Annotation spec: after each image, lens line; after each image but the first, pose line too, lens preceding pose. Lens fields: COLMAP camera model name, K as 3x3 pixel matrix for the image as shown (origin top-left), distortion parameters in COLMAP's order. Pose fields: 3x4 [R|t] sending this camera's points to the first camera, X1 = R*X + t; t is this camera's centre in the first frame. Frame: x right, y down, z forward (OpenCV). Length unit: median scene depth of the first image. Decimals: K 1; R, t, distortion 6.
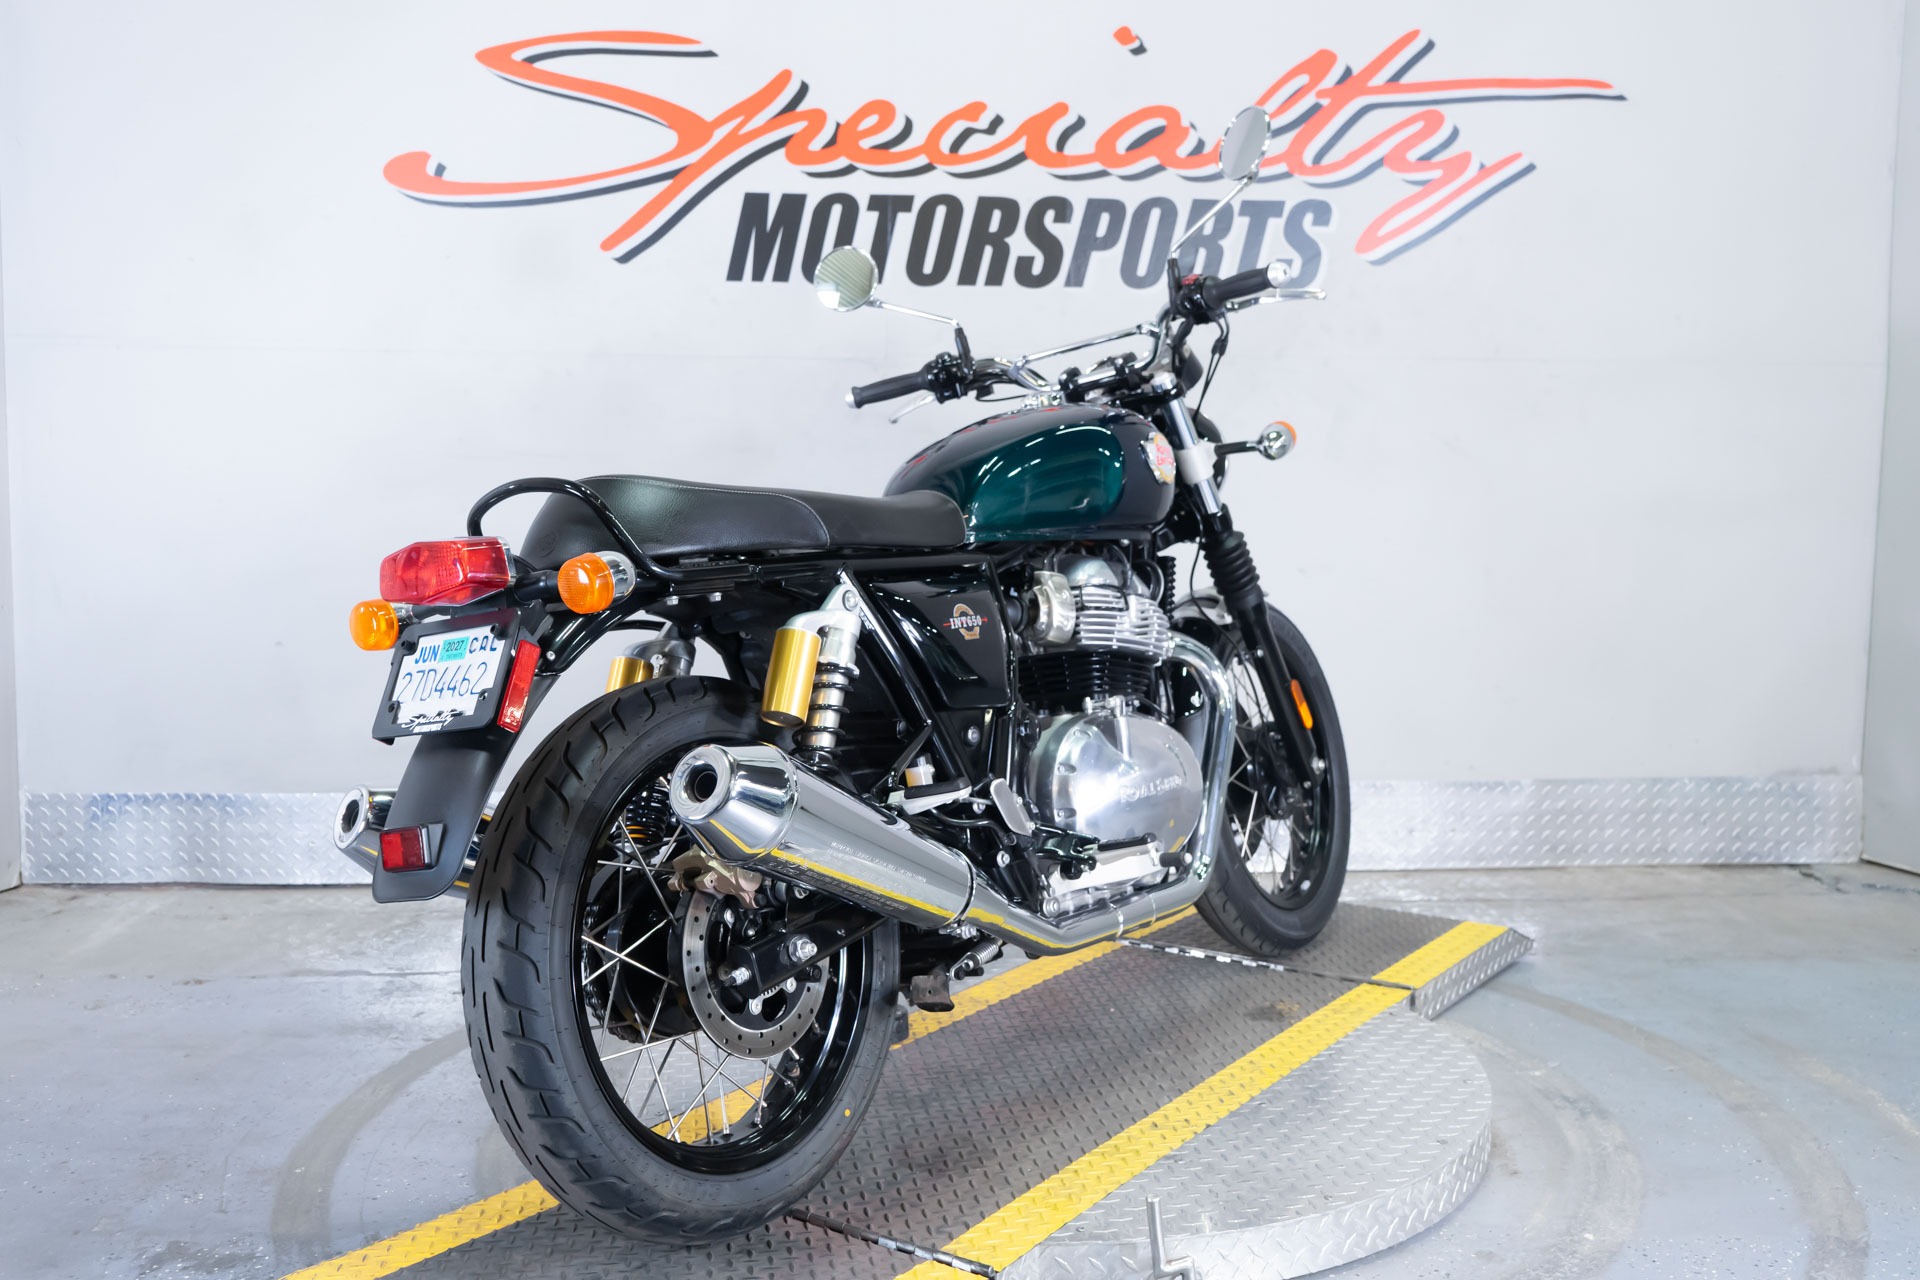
lens RADIAL K [[1851.0, 0, 960.0], [0, 1851.0, 640.0], [0, 0, 1]] dist [0.001991, 0.010230]
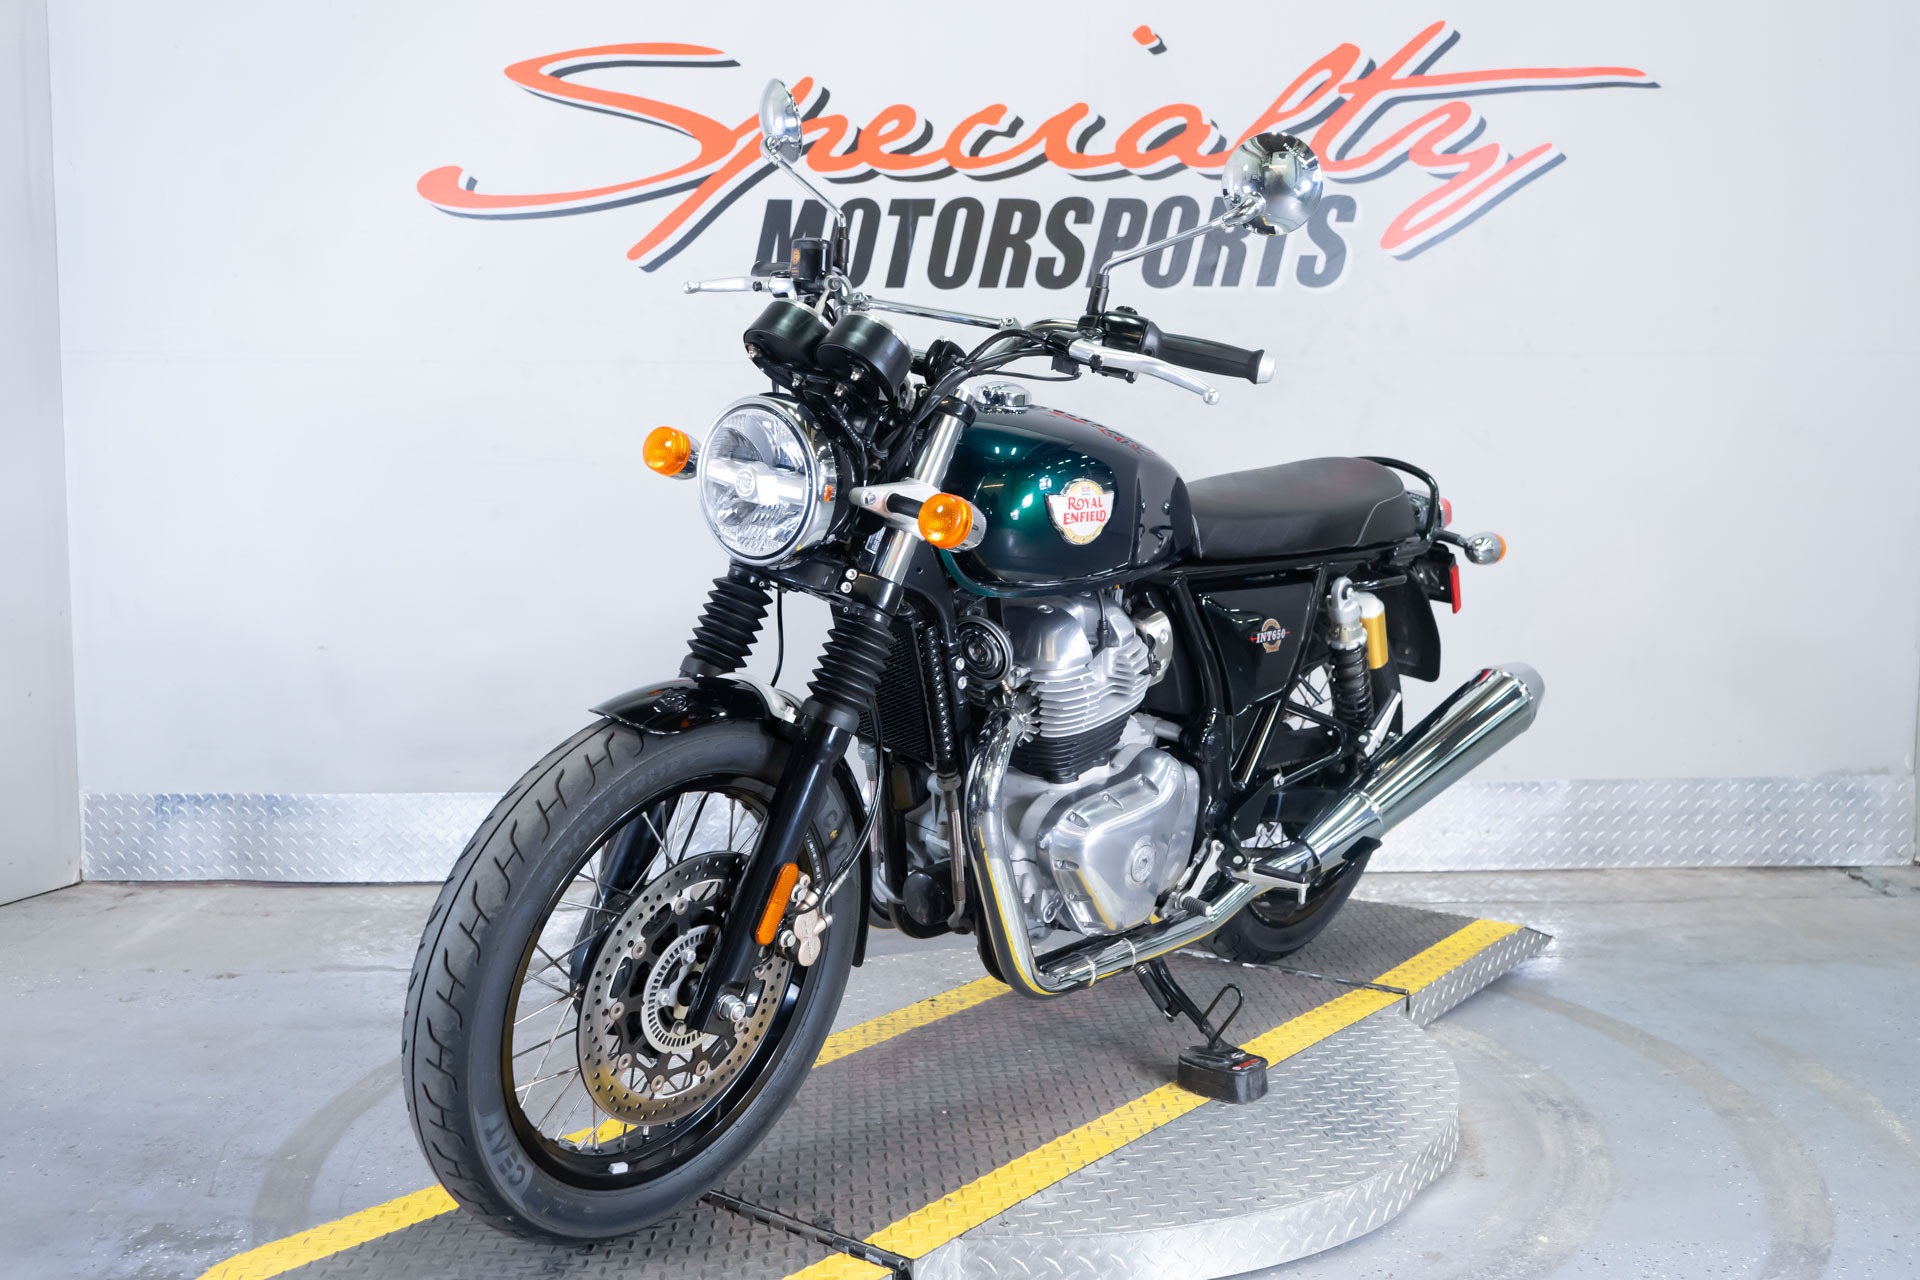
lens RADIAL K [[1862.2, 0, 960.0], [0, 1862.2, 640.0], [0, 0, 1]] dist [-0.001681, 0.011681]
pose [[0.997945, -0.005181, -0.063865, 0.052065], [0.005134, 0.999986, -0.000899, 0.000295], [0.063869, 0.000569, 0.997958, -0.008248]]
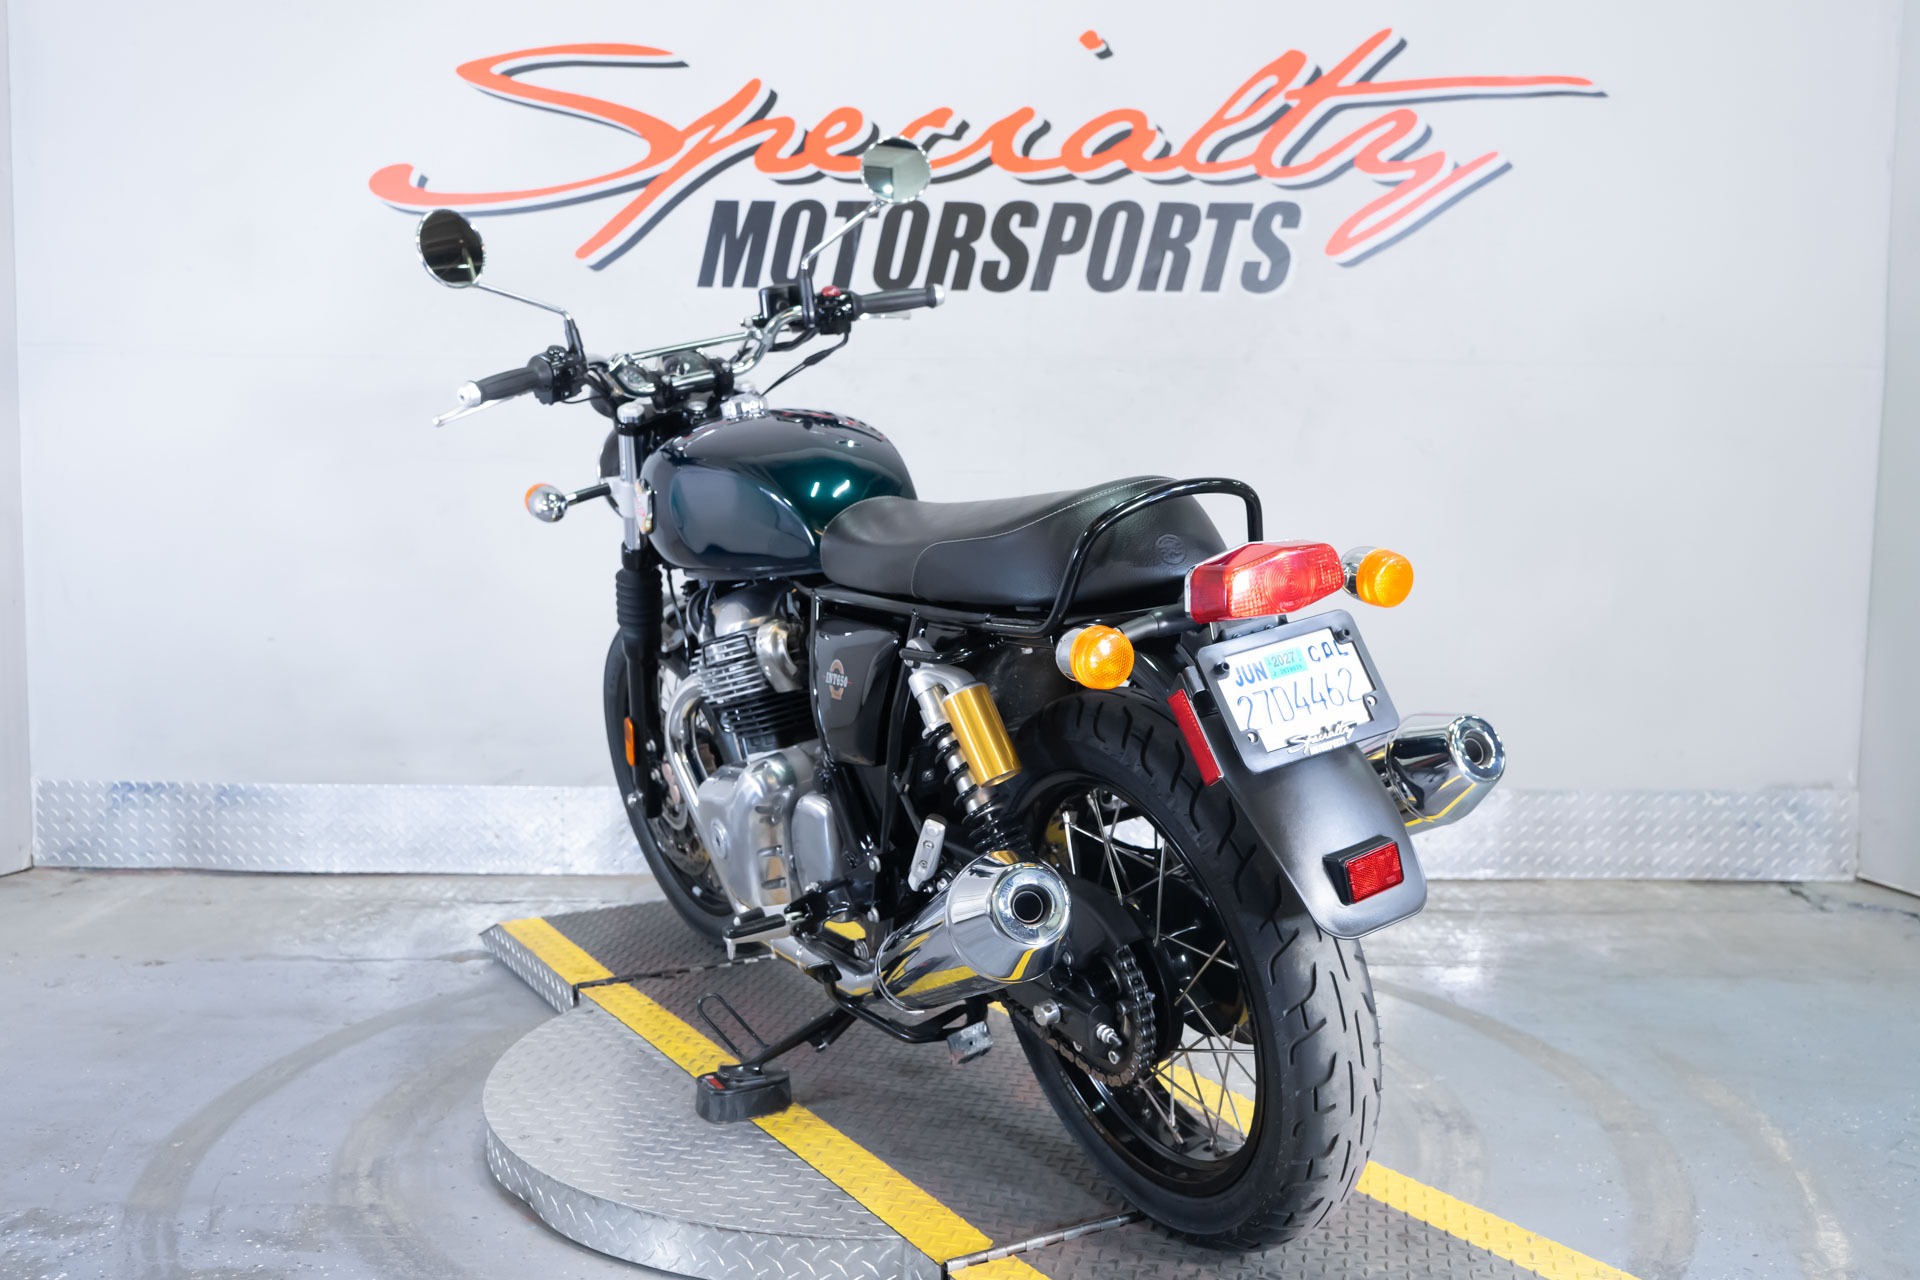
lens RADIAL K [[1851.0, 0, 960.0], [0, 1851.0, 640.0], [0, 0, 1]] dist [0.001991, 0.010230]
pose [[0.996696, 0.009174, -0.080697, 0.101764], [-0.009254, 0.999957, -0.000620, -0.000739], [0.080687, 0.001365, 0.996739, -0.002471]]
